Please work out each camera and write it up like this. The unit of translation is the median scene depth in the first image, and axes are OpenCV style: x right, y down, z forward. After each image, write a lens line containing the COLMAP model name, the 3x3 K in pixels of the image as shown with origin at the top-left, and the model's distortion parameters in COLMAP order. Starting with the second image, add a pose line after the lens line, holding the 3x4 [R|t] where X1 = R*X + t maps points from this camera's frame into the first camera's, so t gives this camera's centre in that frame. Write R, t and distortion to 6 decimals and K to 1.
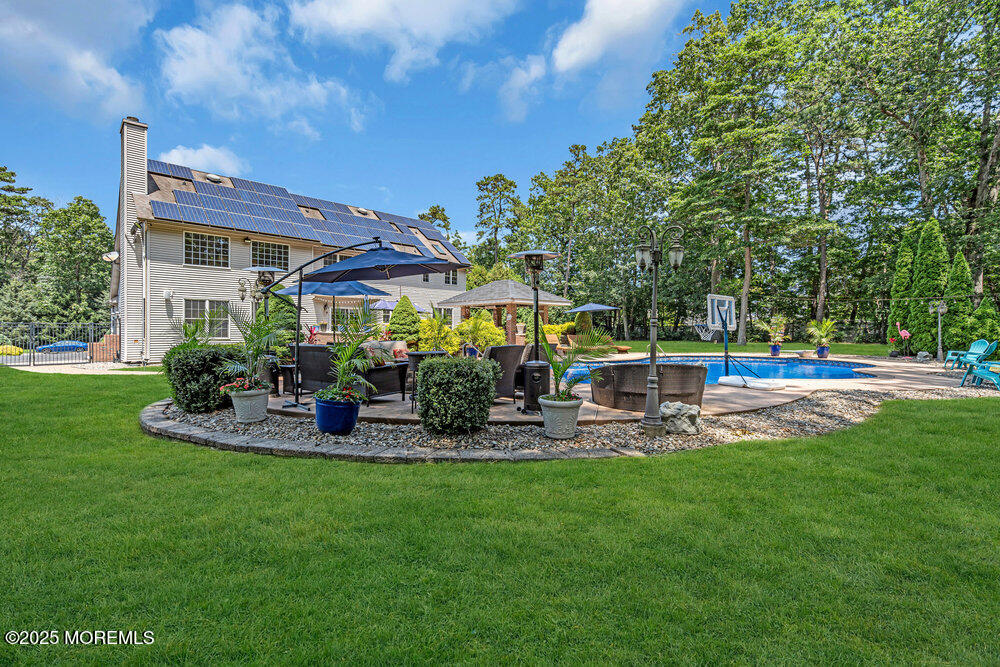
lens RADIAL K [[456.6, 0, 499.7], [0, 456.6, 333.4], [0, 0, 1]] dist [-0.002389, -0.000835]
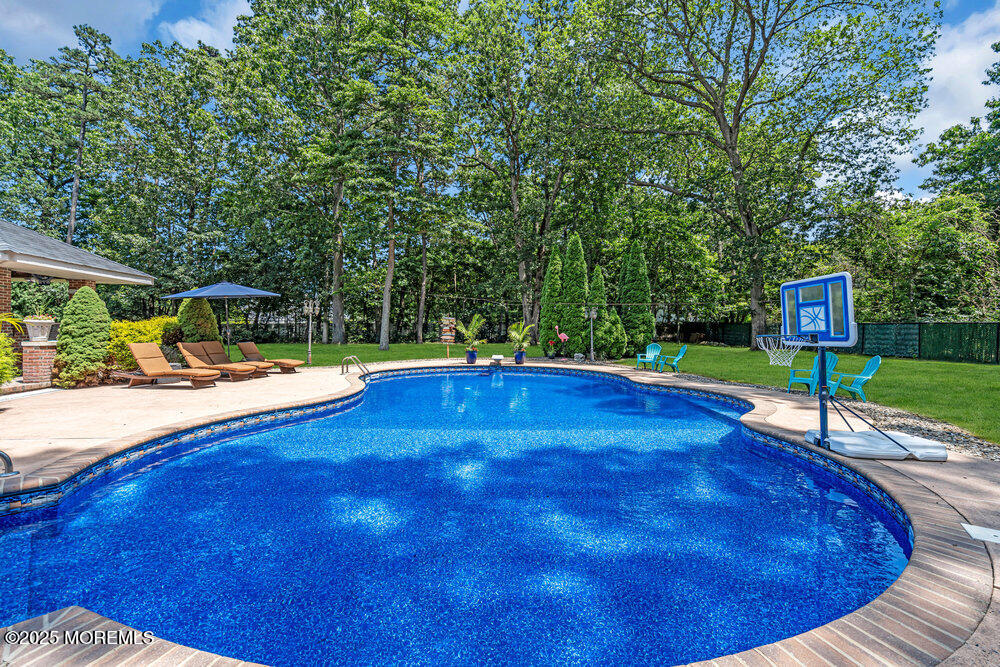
lens RADIAL K [[456.6, 0, 500.5], [0, 456.6, 330.3], [0, 0, 1]] dist [-0.002389, -0.000835]
pose [[0.559194, 0.002825, 0.829032, -0.073259], [-0.001907, 0.999996, -0.002121, -0.010773], [-0.829035, -0.000395, 0.559197, 0.478711]]
